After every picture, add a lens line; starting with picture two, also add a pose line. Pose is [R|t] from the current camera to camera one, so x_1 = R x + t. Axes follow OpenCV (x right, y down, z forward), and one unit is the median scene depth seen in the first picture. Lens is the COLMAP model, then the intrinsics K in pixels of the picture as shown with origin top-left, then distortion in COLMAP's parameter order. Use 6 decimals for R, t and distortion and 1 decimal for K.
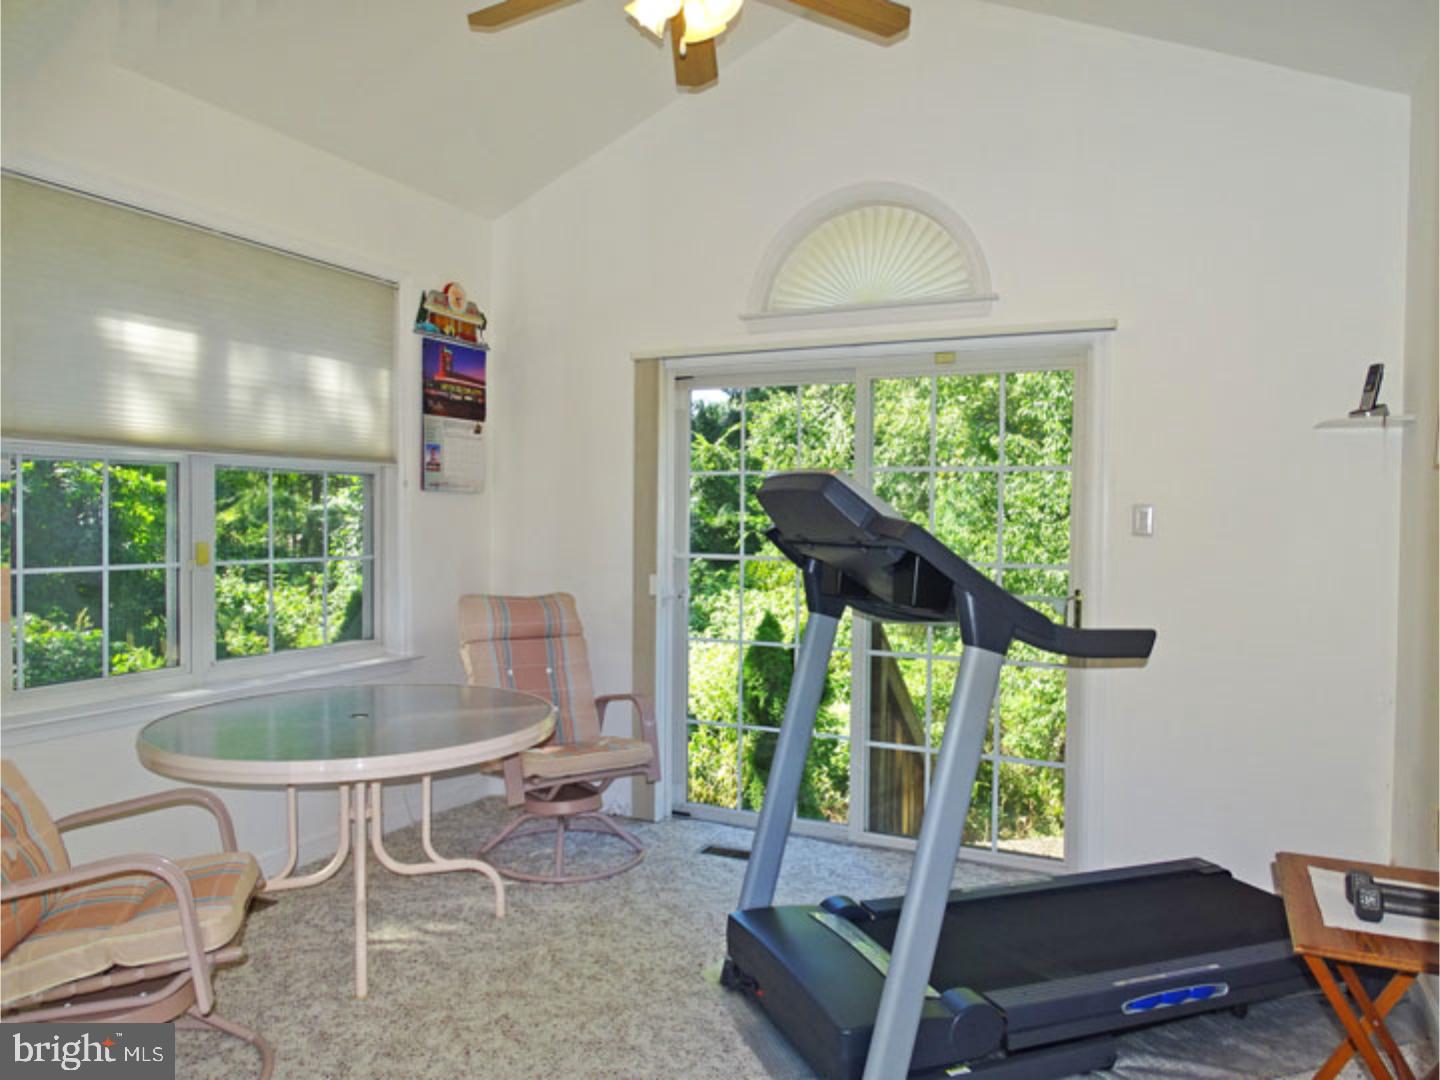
lens RADIAL K [[1019.2, 0, 718.9], [0, 1019.2, 539.2], [0, 0, 1]] dist [-0.019252, 0.011909]
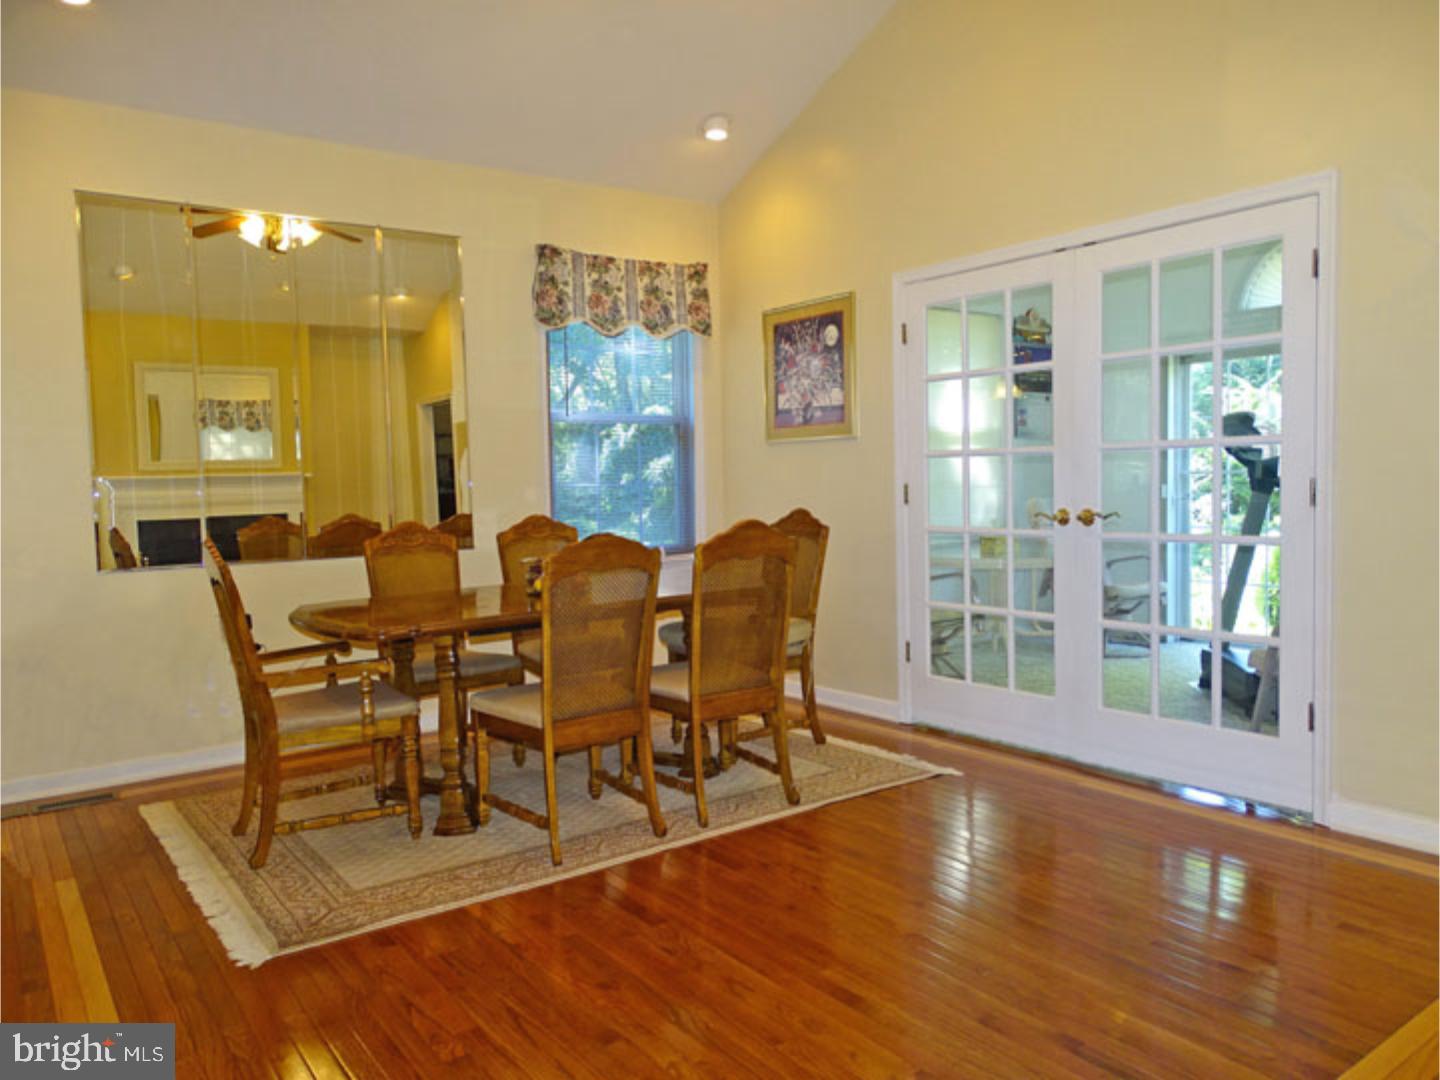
lens RADIAL K [[1019.2, 0, 720.6], [0, 1019.2, 538.8], [0, 0, 1]] dist [-0.019252, 0.011909]
pose [[0.876605, -0.001059, -0.481210, 0.081051], [0.019141, 0.999283, 0.032669, 0.050562], [0.480830, -0.037848, 0.875997, -0.659824]]
